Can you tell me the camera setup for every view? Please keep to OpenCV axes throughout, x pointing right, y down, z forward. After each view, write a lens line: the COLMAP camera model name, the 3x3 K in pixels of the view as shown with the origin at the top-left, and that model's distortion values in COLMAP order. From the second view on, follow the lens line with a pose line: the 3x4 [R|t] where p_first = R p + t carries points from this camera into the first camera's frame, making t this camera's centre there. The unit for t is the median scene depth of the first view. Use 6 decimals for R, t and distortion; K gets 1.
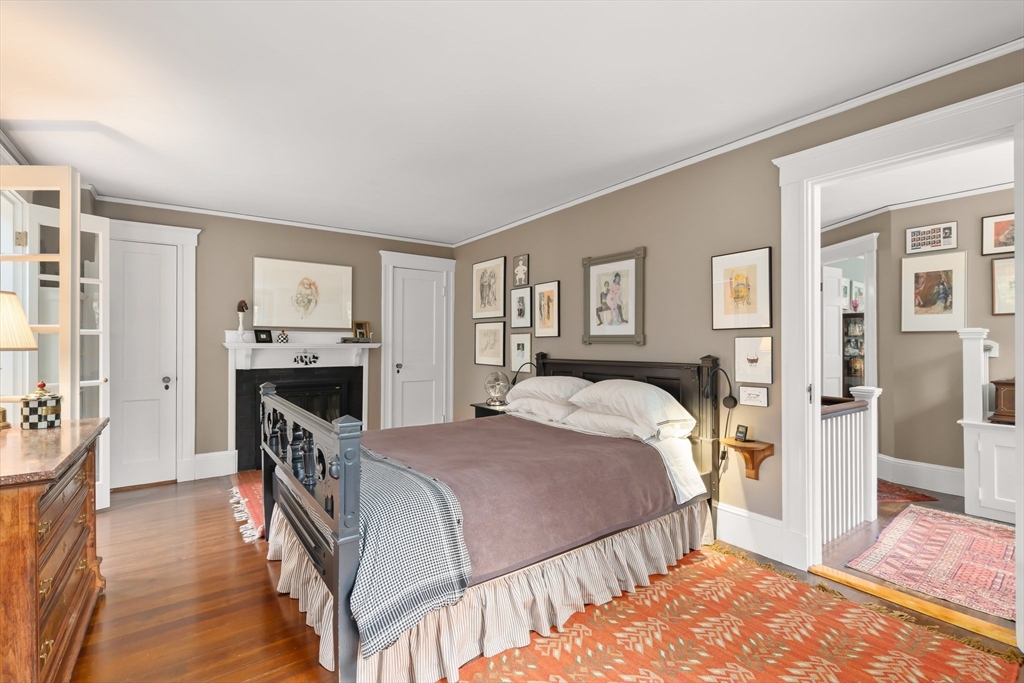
lens RADIAL K [[460.2, 0, 509.9], [0, 460.2, 342.9], [0, 0, 1]] dist [-0.000042, 0.000261]
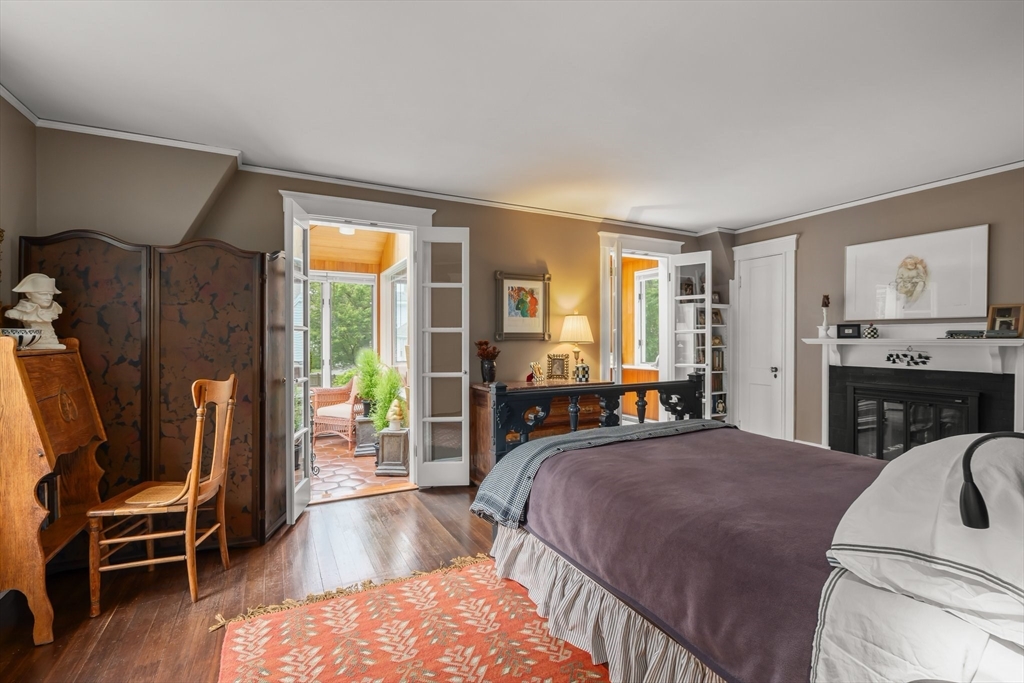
lens RADIAL K [[460.2, 0, 508.9], [0, 460.2, 339.6], [0, 0, 1]] dist [-0.000042, 0.000261]
pose [[-0.152450, 0.002517, -0.988308, 0.472910], [0.001693, 0.999996, 0.002286, -0.000305], [0.988310, -0.001325, -0.152454, 0.460407]]
